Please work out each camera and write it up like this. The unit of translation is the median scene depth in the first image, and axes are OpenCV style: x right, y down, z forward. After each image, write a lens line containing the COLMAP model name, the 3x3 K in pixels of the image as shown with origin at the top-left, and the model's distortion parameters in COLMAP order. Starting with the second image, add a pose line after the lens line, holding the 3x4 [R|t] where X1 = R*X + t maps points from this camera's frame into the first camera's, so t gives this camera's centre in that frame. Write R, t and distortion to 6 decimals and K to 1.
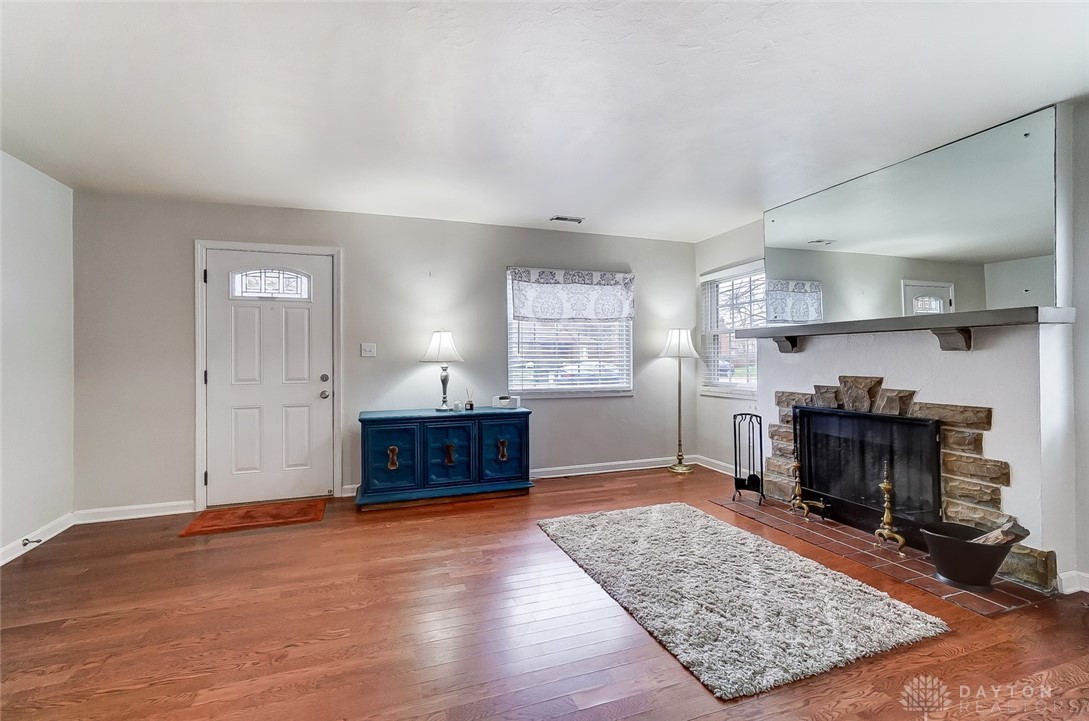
lens RADIAL K [[474.0, 0, 540.4], [0, 474.0, 356.4], [0, 0, 1]] dist [-0.004822, 0.004116]
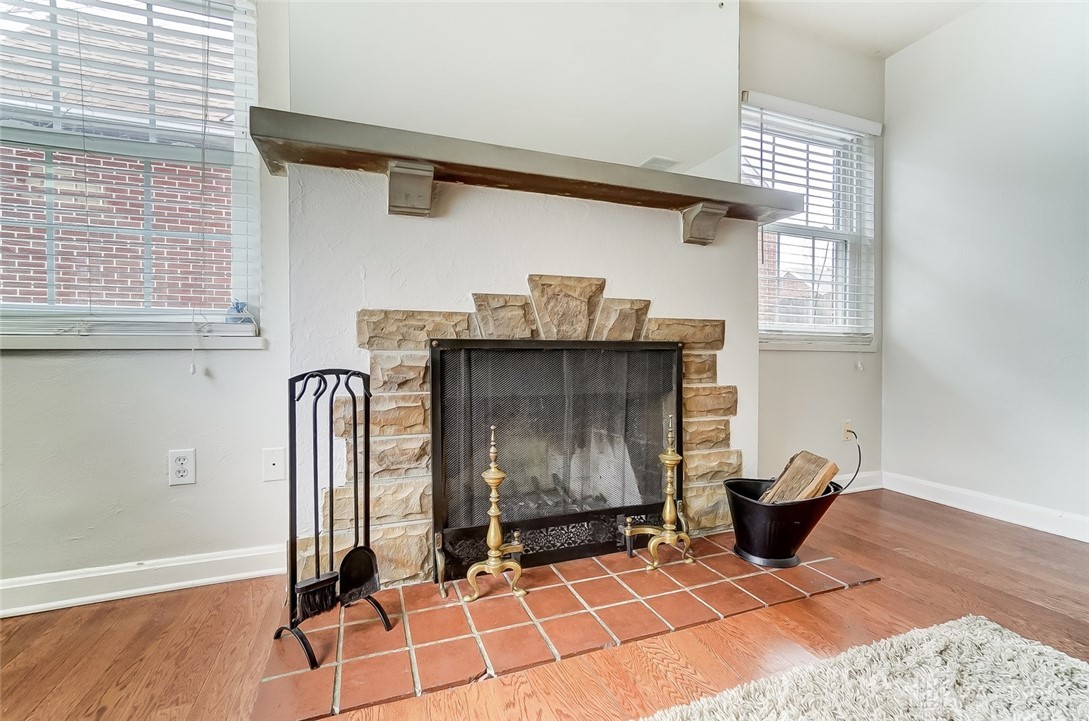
lens RADIAL K [[474.0, 0, 542.5], [0, 474.0, 354.7], [0, 0, 1]] dist [-0.004822, 0.004116]
pose [[-0.016891, 0.010628, 0.999801, 0.143748], [0.000981, 0.999943, -0.010613, 0.146232], [-0.999857, 0.000802, -0.016901, 1.102119]]
